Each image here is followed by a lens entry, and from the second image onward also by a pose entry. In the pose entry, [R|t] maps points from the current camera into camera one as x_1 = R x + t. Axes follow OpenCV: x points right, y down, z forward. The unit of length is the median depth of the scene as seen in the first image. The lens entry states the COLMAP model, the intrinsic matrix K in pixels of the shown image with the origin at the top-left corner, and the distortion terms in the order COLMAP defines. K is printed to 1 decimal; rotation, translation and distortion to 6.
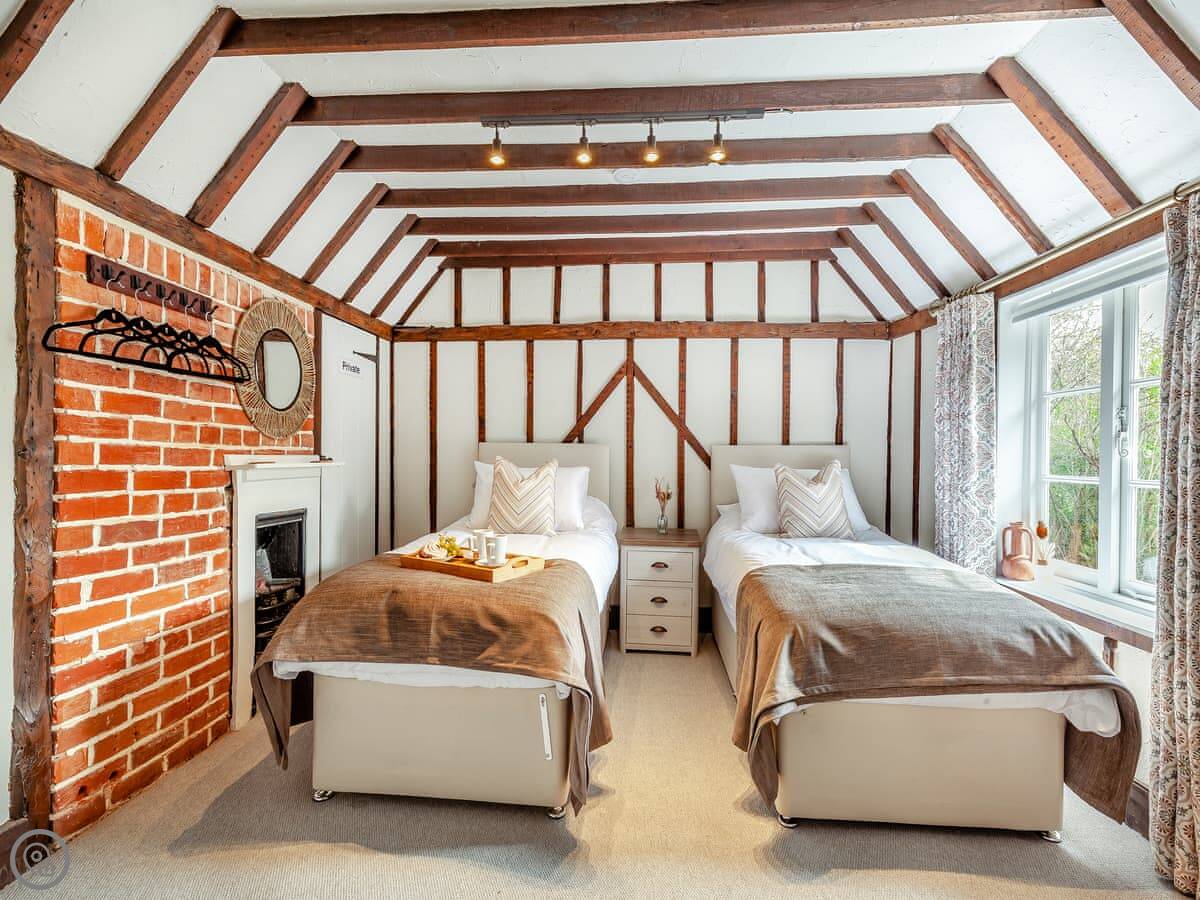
lens RADIAL K [[551.6, 0, 600.3], [0, 551.6, 454.9], [0, 0, 1]] dist [0.002545, 0.000193]
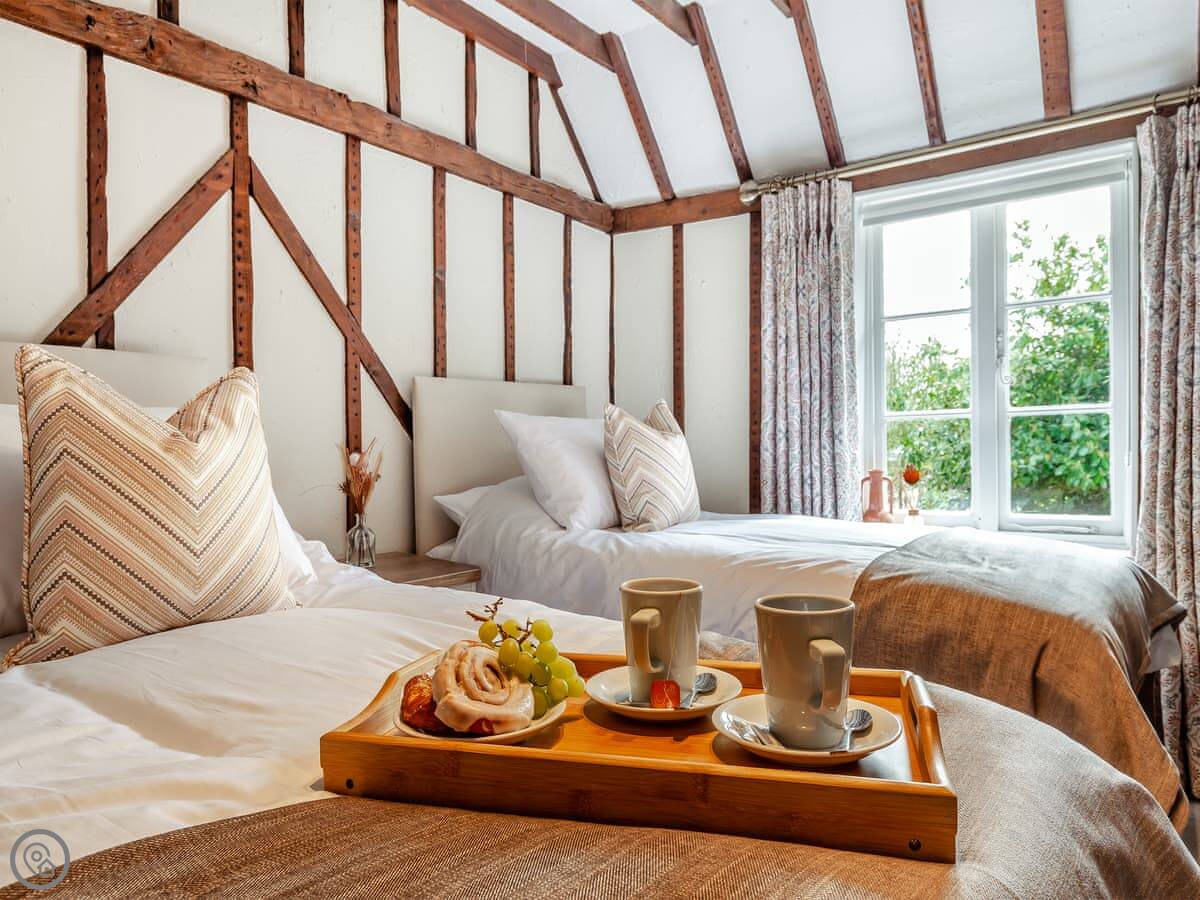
lens RADIAL K [[786.7, 0, 599.4], [0, 786.7, 443.9], [0, 0, 1]] dist [0.002678, 0.001462]
pose [[0.518272, -0.016569, 0.855055, -0.306385], [0.028508, 0.999591, 0.002090, 0.045990], [-0.854741, 0.023293, 0.518532, 0.498826]]
